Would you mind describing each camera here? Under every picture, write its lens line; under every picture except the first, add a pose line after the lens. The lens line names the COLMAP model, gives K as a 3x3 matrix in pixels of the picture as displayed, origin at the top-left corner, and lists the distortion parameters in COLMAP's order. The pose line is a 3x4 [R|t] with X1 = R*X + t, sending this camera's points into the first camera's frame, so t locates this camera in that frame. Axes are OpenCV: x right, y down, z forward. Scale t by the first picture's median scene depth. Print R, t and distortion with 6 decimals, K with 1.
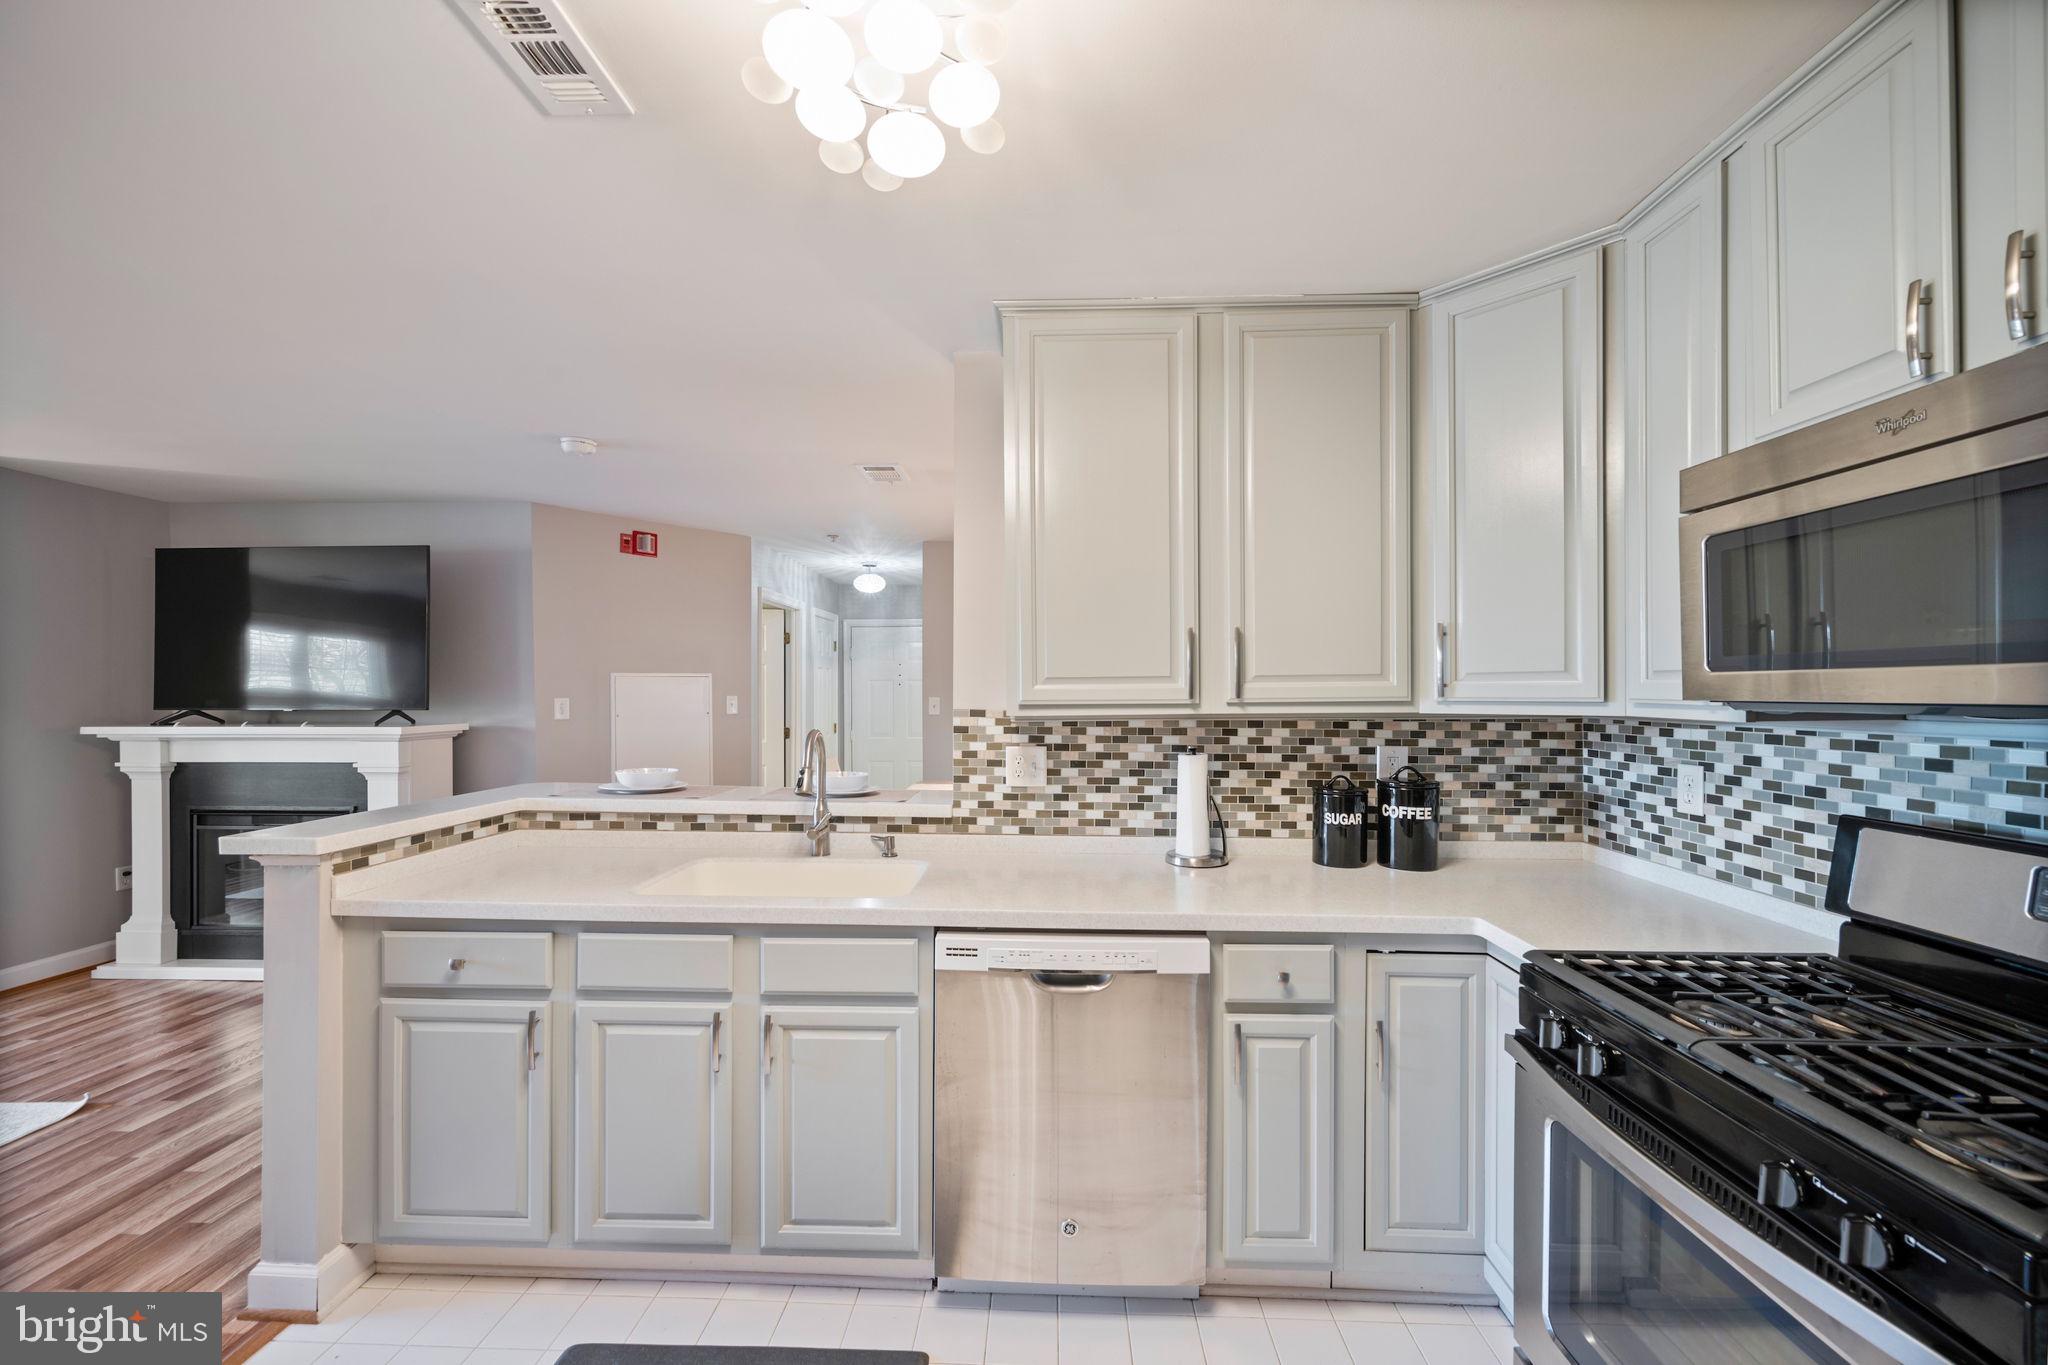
lens RADIAL K [[801.0, 0, 1026.3], [0, 801.0, 687.4], [0, 0, 1]] dist [0.000122, -0.000649]
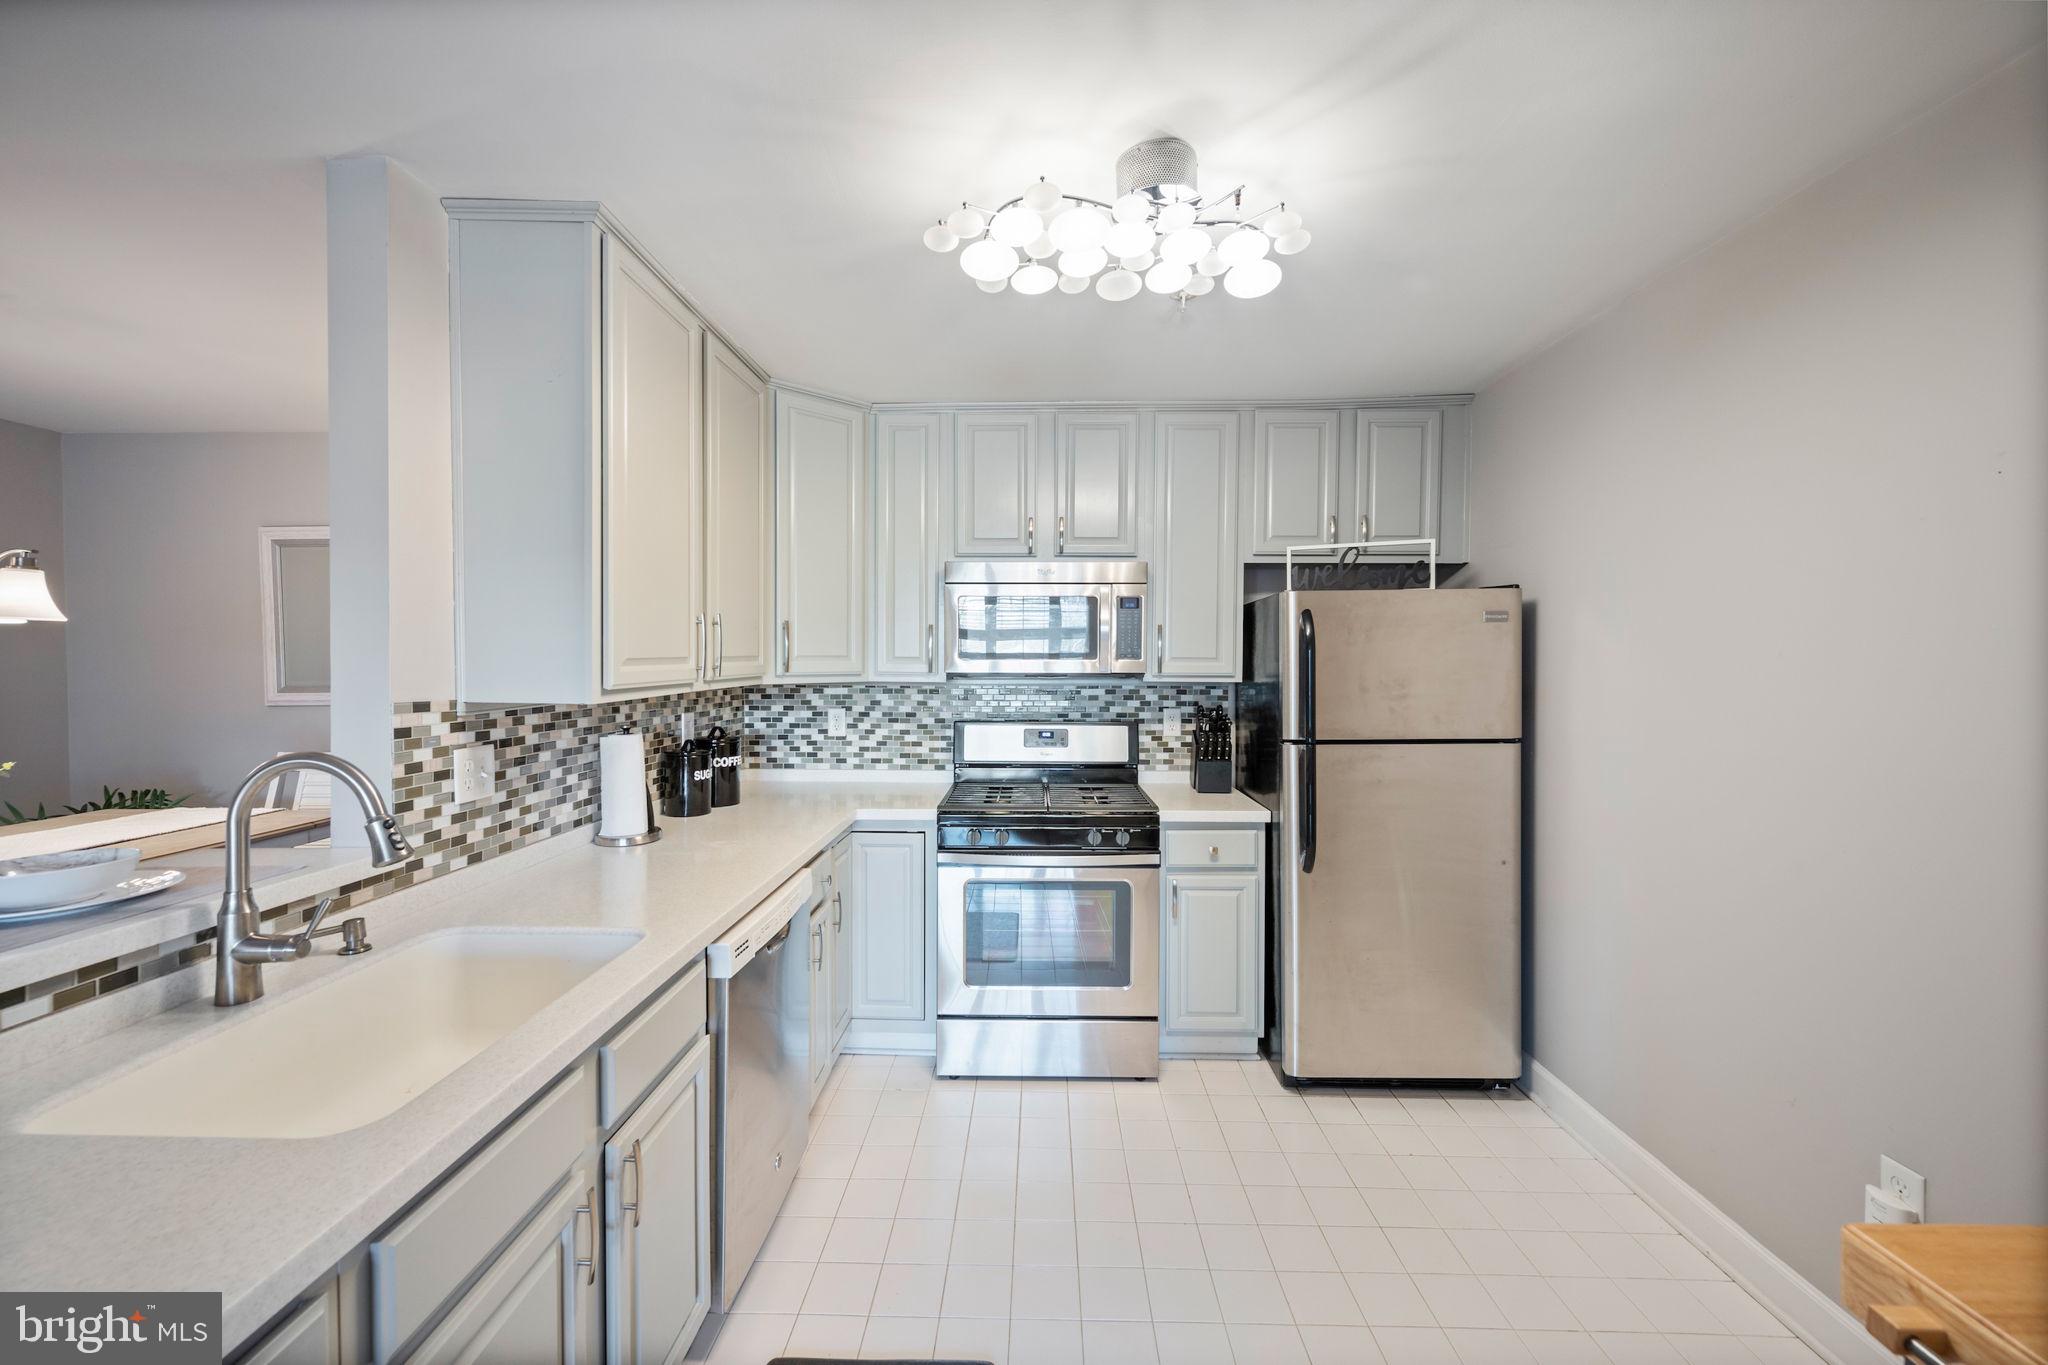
lens RADIAL K [[801.0, 0, 1023.0], [0, 801.0, 680.1], [0, 0, 1]] dist [0.000122, -0.000649]
pose [[-0.011497, -0.027323, 0.999561, -0.777665], [-0.007890, 0.999598, 0.027233, -0.013865], [-0.999903, -0.007574, -0.011708, 0.510428]]
